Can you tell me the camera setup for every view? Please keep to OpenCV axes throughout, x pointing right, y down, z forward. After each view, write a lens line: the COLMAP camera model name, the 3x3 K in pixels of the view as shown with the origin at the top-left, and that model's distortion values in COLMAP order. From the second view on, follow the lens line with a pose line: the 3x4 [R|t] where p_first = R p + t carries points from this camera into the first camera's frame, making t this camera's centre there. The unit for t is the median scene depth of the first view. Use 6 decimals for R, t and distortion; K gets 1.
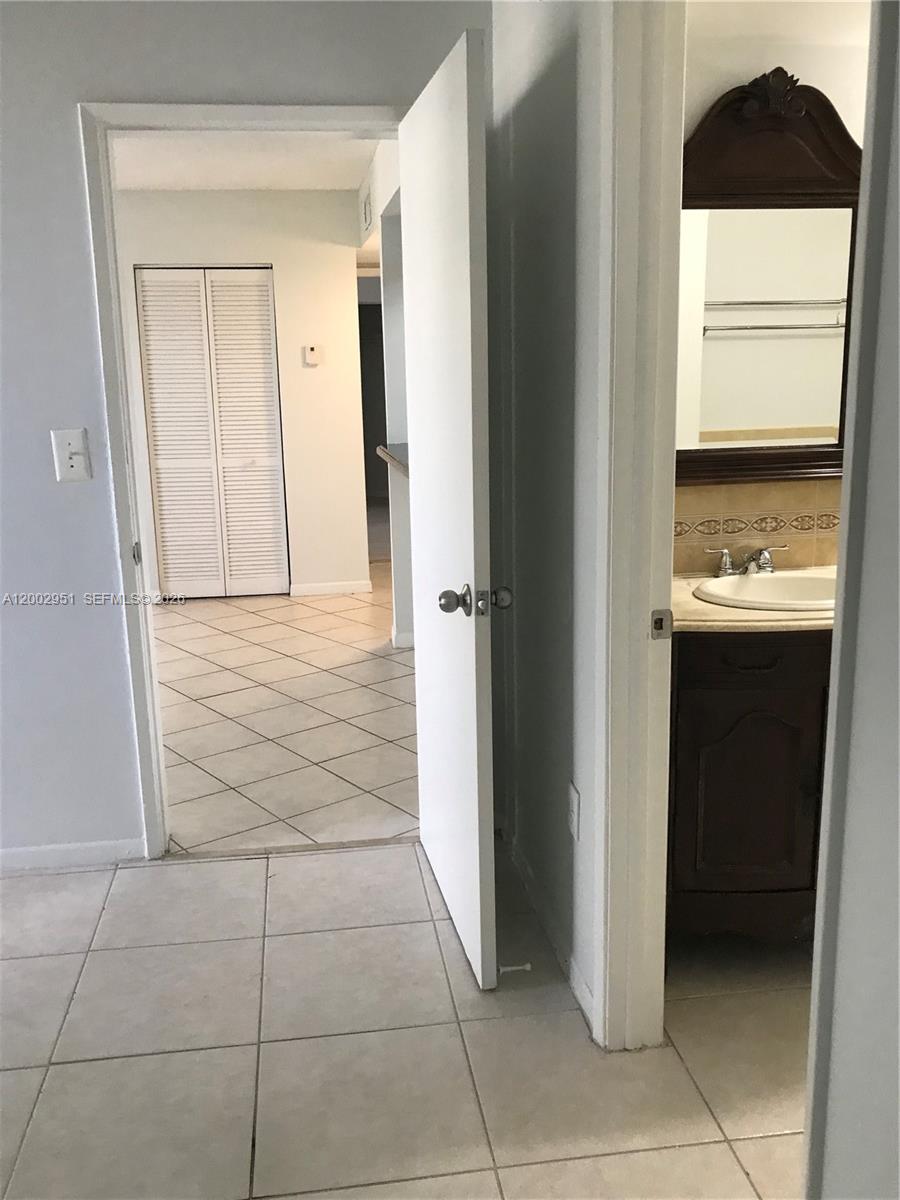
lens RADIAL K [[1036.4, 0, 457.6], [0, 1036.4, 591.0], [0, 0, 1]] dist [0.027315, -0.035548]
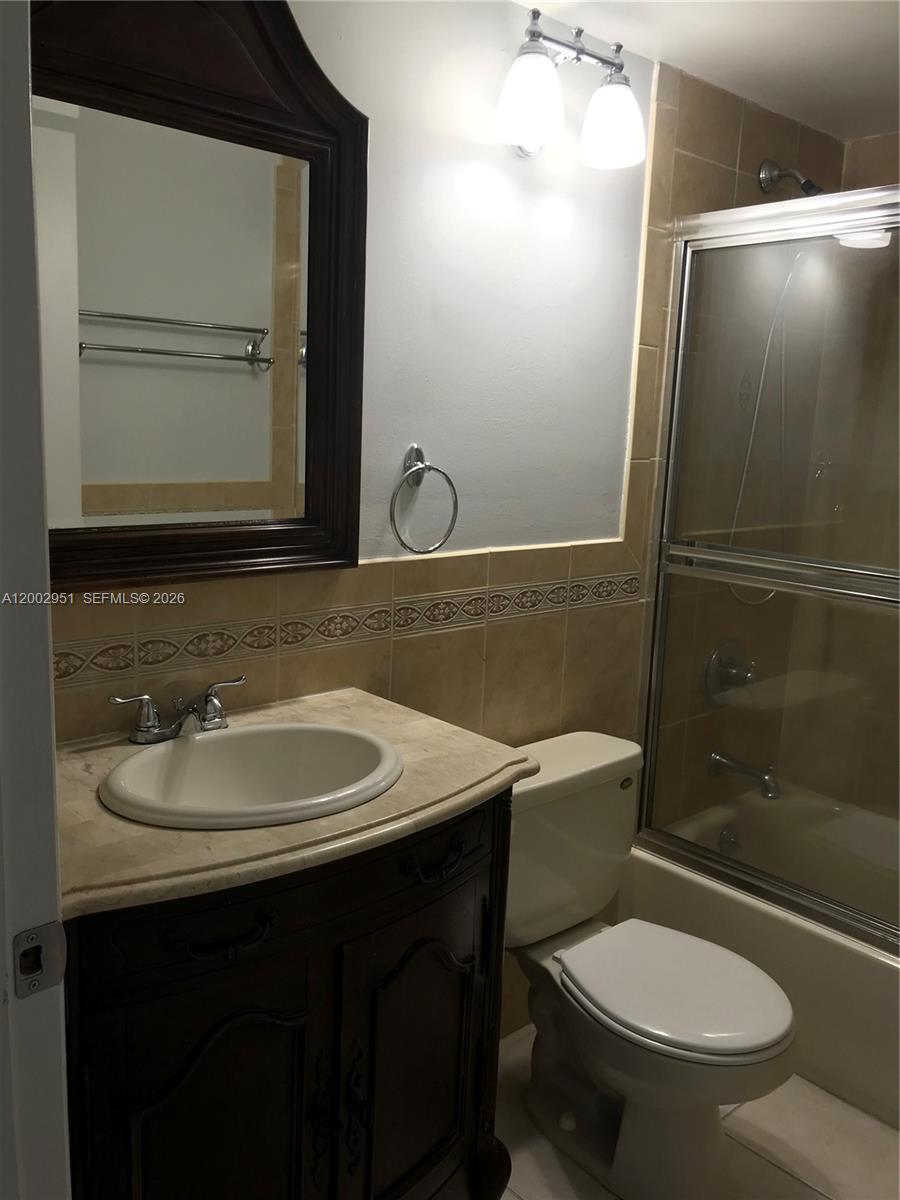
lens RADIAL K [[997.8, 0, 442.6], [0, 997.8, 599.2], [0, 0, 1]] dist [-0.003707, 0.014661]
pose [[0.837703, -0.048669, 0.543954, 0.095497], [0.062401, 0.998028, -0.006803, -0.084317], [-0.542550, 0.039643, 0.839088, 0.443911]]
